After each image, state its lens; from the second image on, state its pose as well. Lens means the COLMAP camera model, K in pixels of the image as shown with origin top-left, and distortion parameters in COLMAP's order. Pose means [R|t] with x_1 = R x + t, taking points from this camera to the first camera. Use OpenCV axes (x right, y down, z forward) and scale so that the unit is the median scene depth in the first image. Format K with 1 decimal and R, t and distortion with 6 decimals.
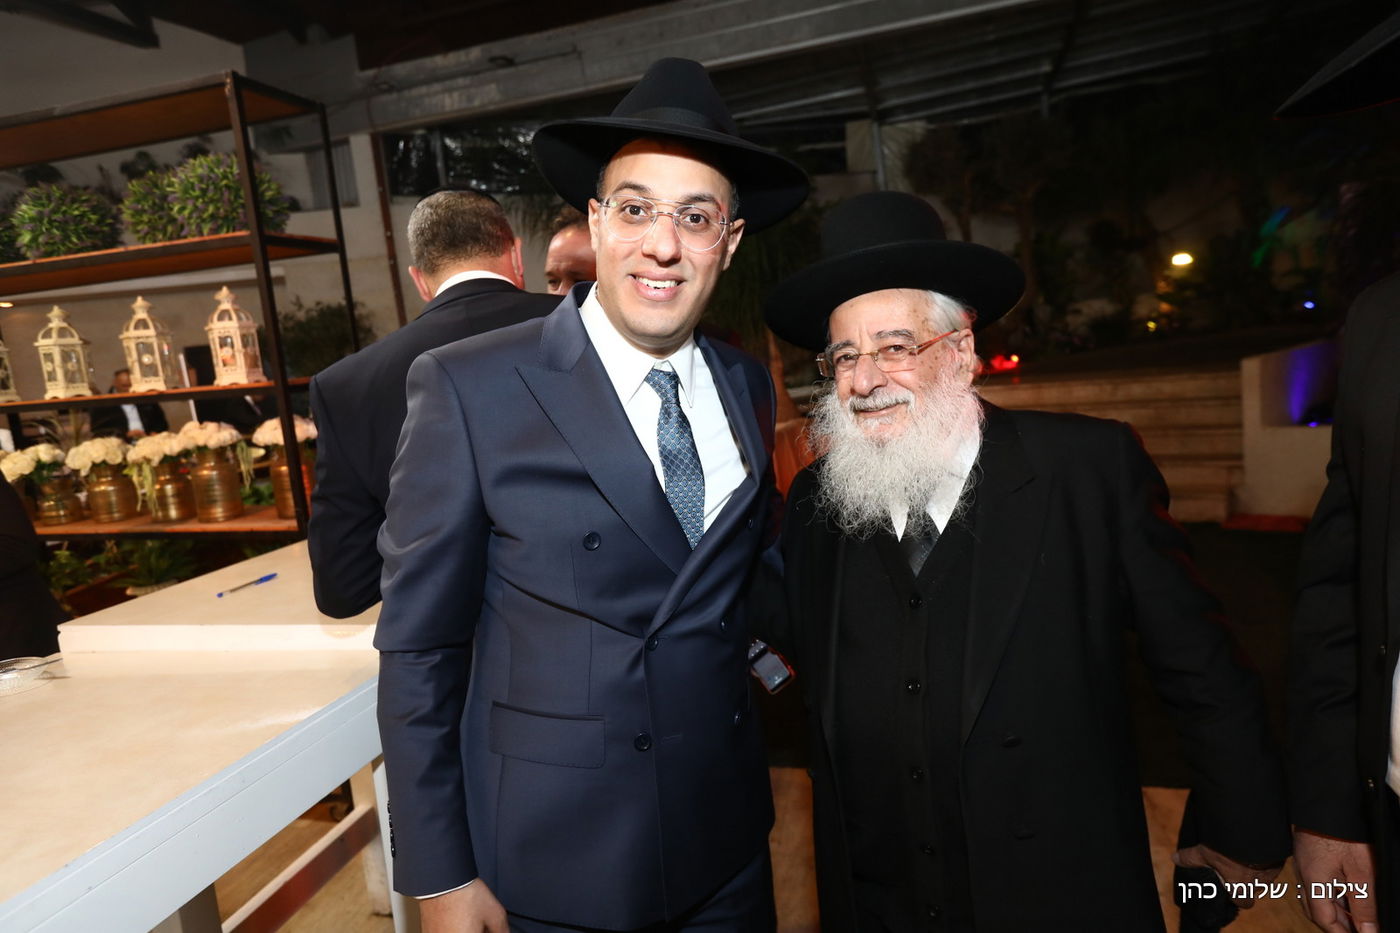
lens RADIAL K [[818.9, 0, 700.0], [0, 818.9, 466.5], [0, 0, 1]] dist [-0.018431, 0.001785]
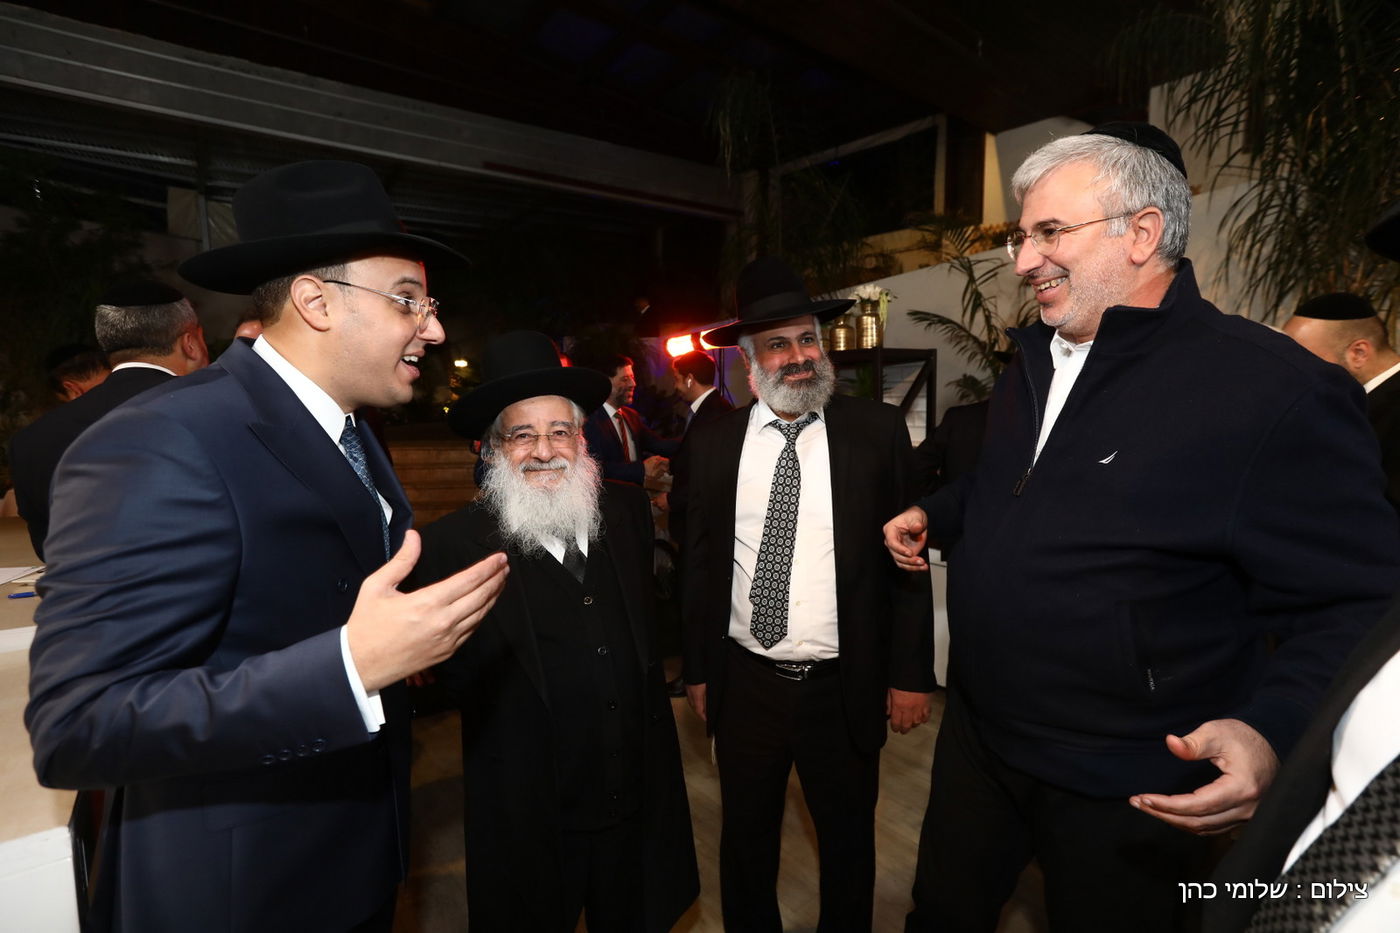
lens RADIAL K [[693.5, 0, 700.0], [0, 693.5, 466.5], [0, 0, 1]] dist [-0.032639, 0.016068]
pose [[0.622612, 0.028584, 0.782008, -0.081549], [0.031965, 0.997570, -0.061913, 0.007739], [-0.781877, 0.063545, 0.620185, -0.045591]]
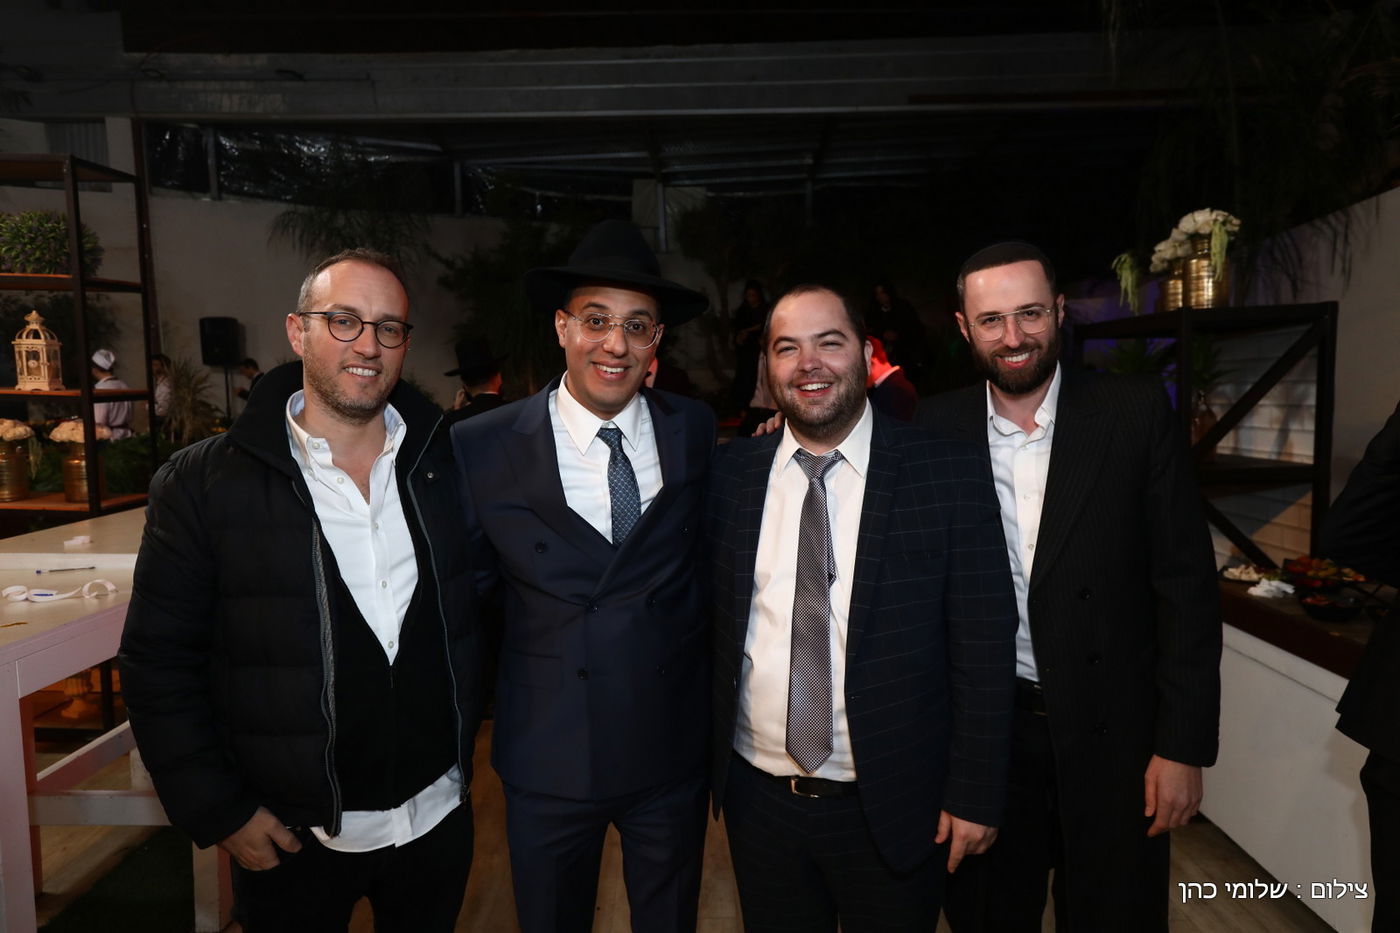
lens RADIAL K [[877.7, 0, 700.0], [0, 877.7, 466.5], [0, 0, 1]] dist [-0.035189, 0.052202]
pose [[0.969164, 0.071523, 0.235809, 0.025546], [-0.061146, 0.996823, -0.051039, 0.005334], [-0.238711, 0.035047, 0.970458, -0.139729]]
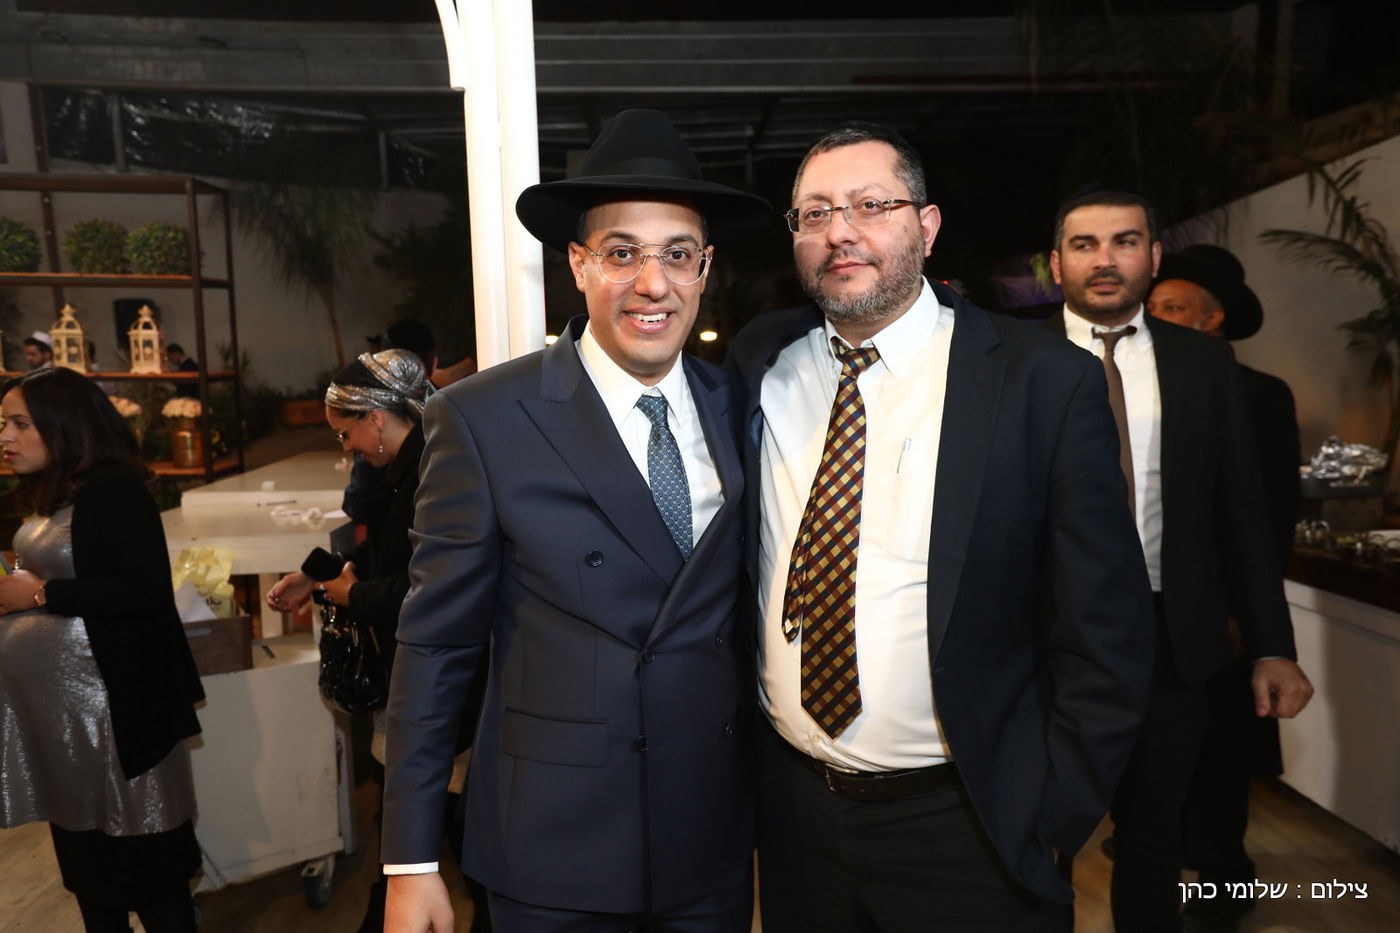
lens RADIAL K [[999.0, 0, 700.0], [0, 999.0, 466.5], [0, 0, 1]] dist [-0.024377, 0.075270]
pose [[0.945752, 0.045793, 0.321645, -0.057418], [-0.032555, 0.998391, -0.046417, 0.030995], [-0.323254, 0.033428, 0.945722, -0.267157]]
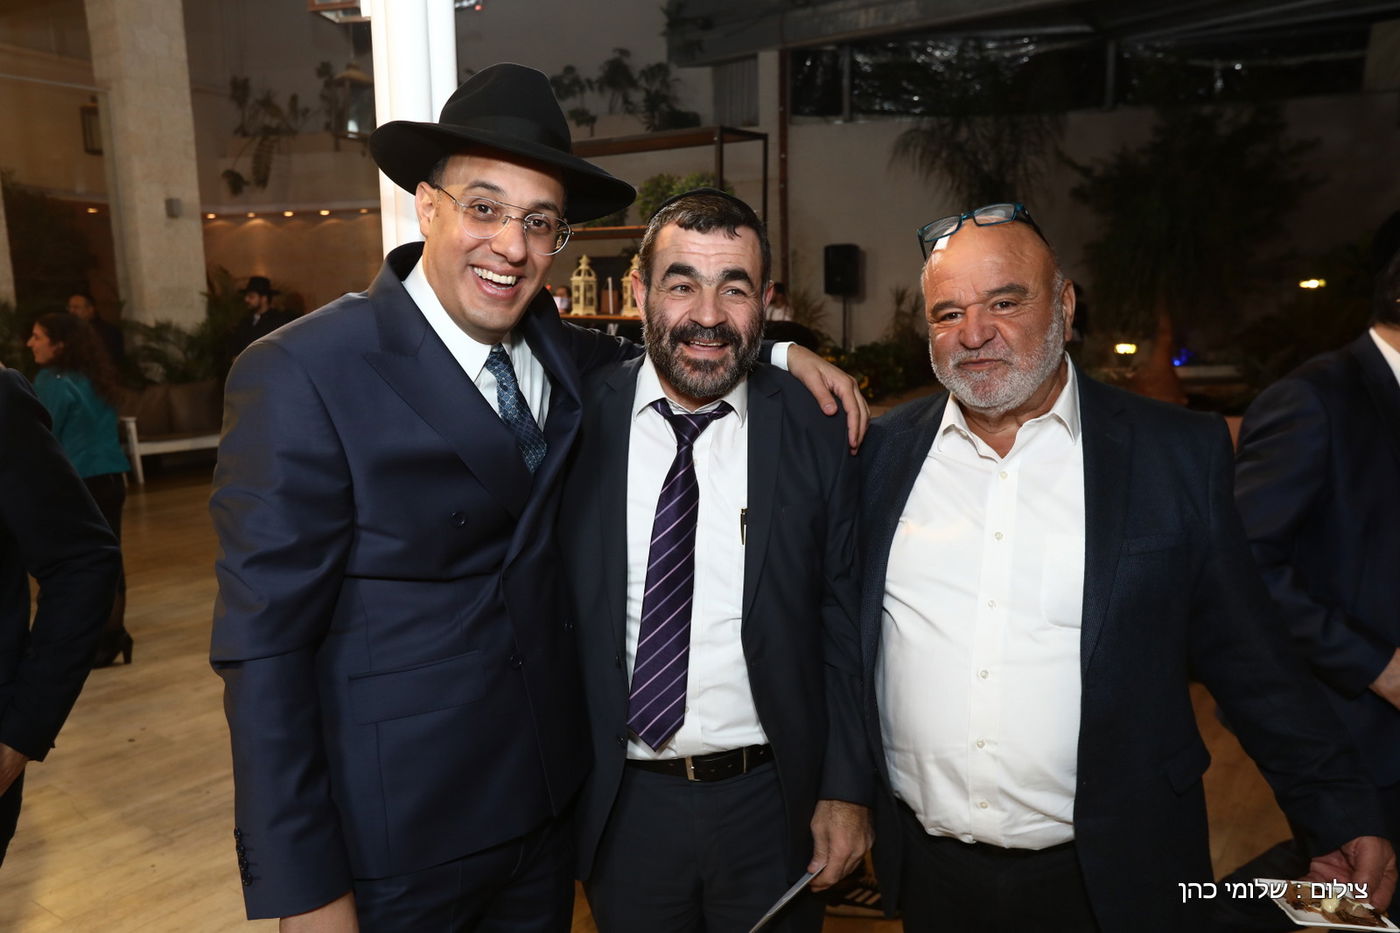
lens RADIAL K [[1087.6, 0, 700.0], [0, 1087.6, 466.5], [0, 0, 1]] dist [-0.008590, 0.087441]
pose [[0.914094, 0.148123, -0.377480, 0.070105], [-0.136263, 0.988968, 0.058100, 0.014170], [0.381922, -0.001672, 0.924193, -0.236476]]
